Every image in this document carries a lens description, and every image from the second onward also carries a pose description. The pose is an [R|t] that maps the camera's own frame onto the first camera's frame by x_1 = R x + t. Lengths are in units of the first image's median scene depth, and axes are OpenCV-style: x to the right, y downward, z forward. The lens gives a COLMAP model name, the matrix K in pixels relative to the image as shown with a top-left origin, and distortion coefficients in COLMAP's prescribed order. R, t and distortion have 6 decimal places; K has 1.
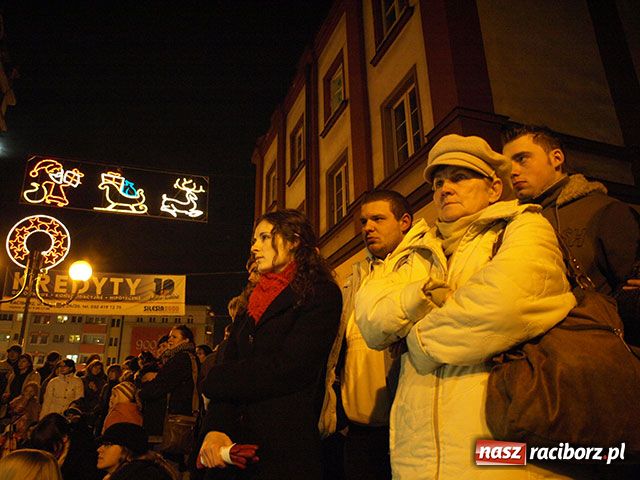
lens RADIAL K [[506.1, 0, 313.5], [0, 506.1, 230.2], [0, 0, 1]] dist [-0.102365, 0.063036]
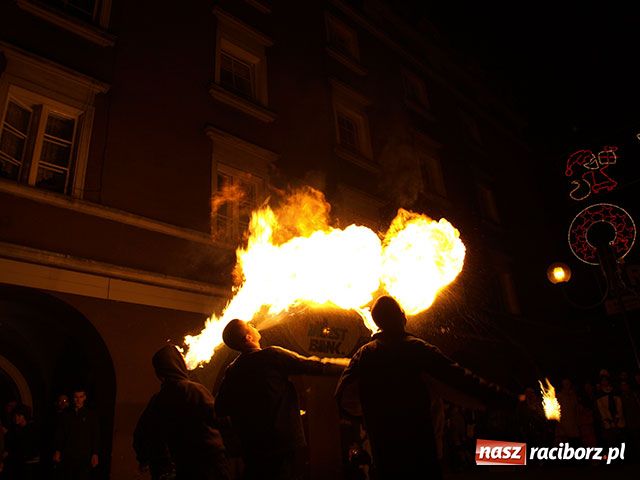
lens RADIAL K [[506.1, 0, 316.1], [0, 506.1, 229.4], [0, 0, 1]] dist [-0.102365, 0.063036]
pose [[0.408085, -0.379718, -0.830229, -0.010537], [0.374530, 0.898981, -0.227069, 0.018264], [0.832583, -0.218282, 0.509077, 0.072927]]
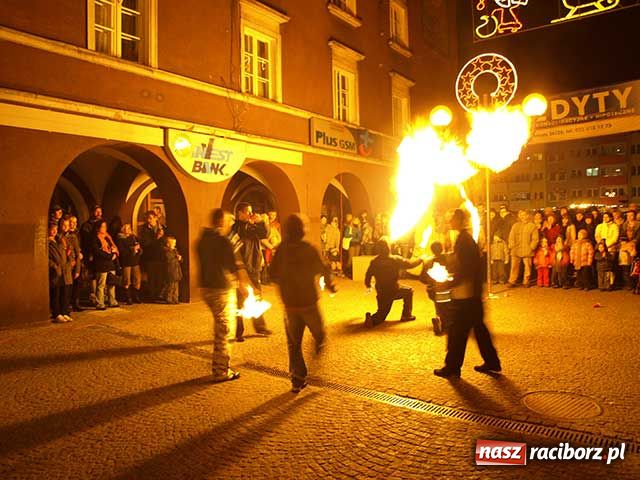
lens RADIAL K [[506.1, 0, 314.0], [0, 506.1, 233.3], [0, 0, 1]] dist [-0.102365, 0.063036]
pose [[0.566484, 0.009111, -0.824022, 0.029603], [0.298038, 0.929986, 0.215173, -0.008699], [0.768290, -0.367482, 0.524107, 0.101395]]
